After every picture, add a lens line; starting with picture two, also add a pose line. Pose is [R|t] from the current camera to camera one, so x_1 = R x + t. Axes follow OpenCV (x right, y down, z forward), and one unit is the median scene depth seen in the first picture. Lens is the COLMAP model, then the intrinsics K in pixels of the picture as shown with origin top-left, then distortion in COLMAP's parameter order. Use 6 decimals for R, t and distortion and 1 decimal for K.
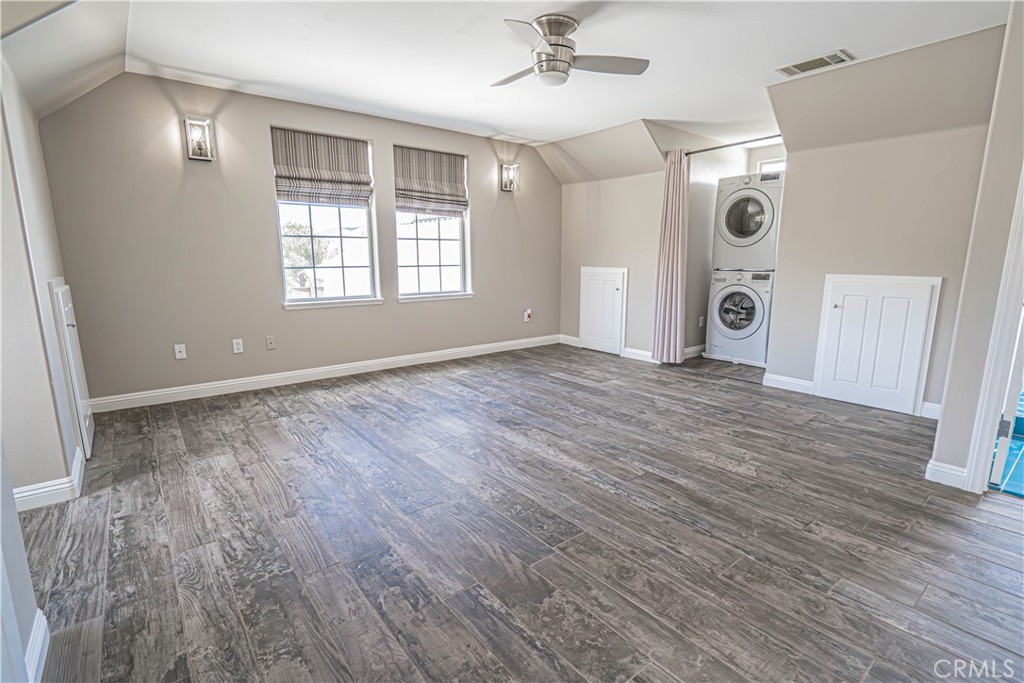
lens RADIAL K [[482.2, 0, 514.6], [0, 482.2, 345.2], [0, 0, 1]] dist [-0.002397, 0.001002]
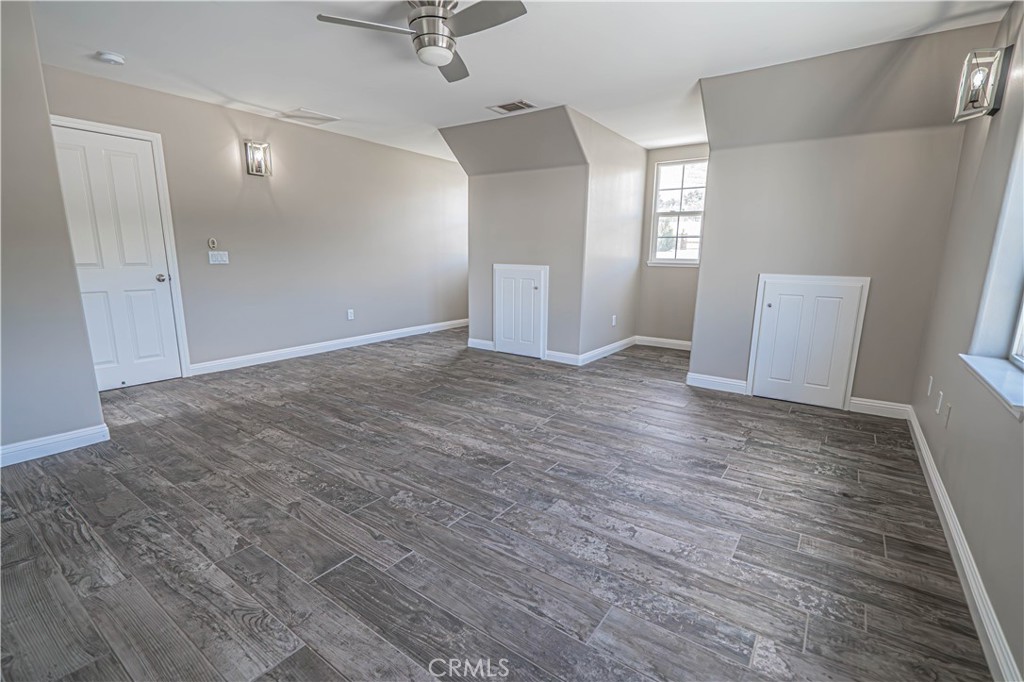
lens RADIAL K [[468.7, 0, 515.6], [0, 468.7, 345.9], [0, 0, 1]] dist [-0.003000, -0.000211]
pose [[-0.961183, 0.040081, -0.272986, 0.158167], [-0.065060, 0.928570, 0.365410, -0.309631], [0.268133, 0.368986, -0.889918, 1.648563]]
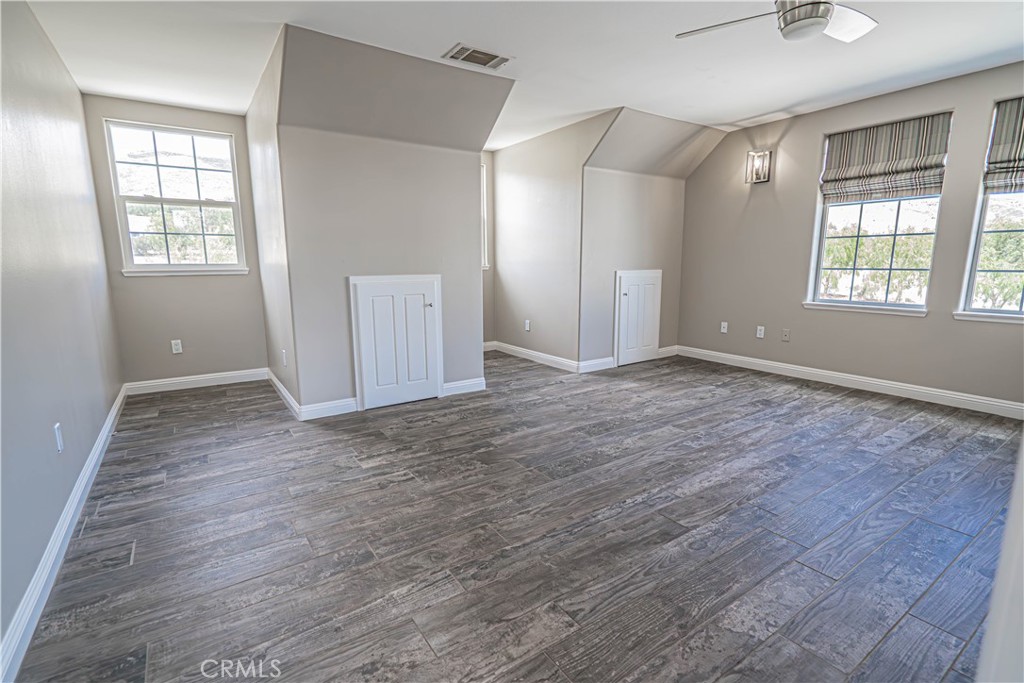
lens RADIAL K [[482.2, 0, 514.6], [0, 482.2, 345.2], [0, 0, 1]] dist [-0.002397, 0.001002]
pose [[-0.073946, 0.172890, -0.982161, 0.793230], [-0.177625, 0.966827, 0.183564, -0.094247], [0.981316, 0.188030, -0.040783, 0.541498]]
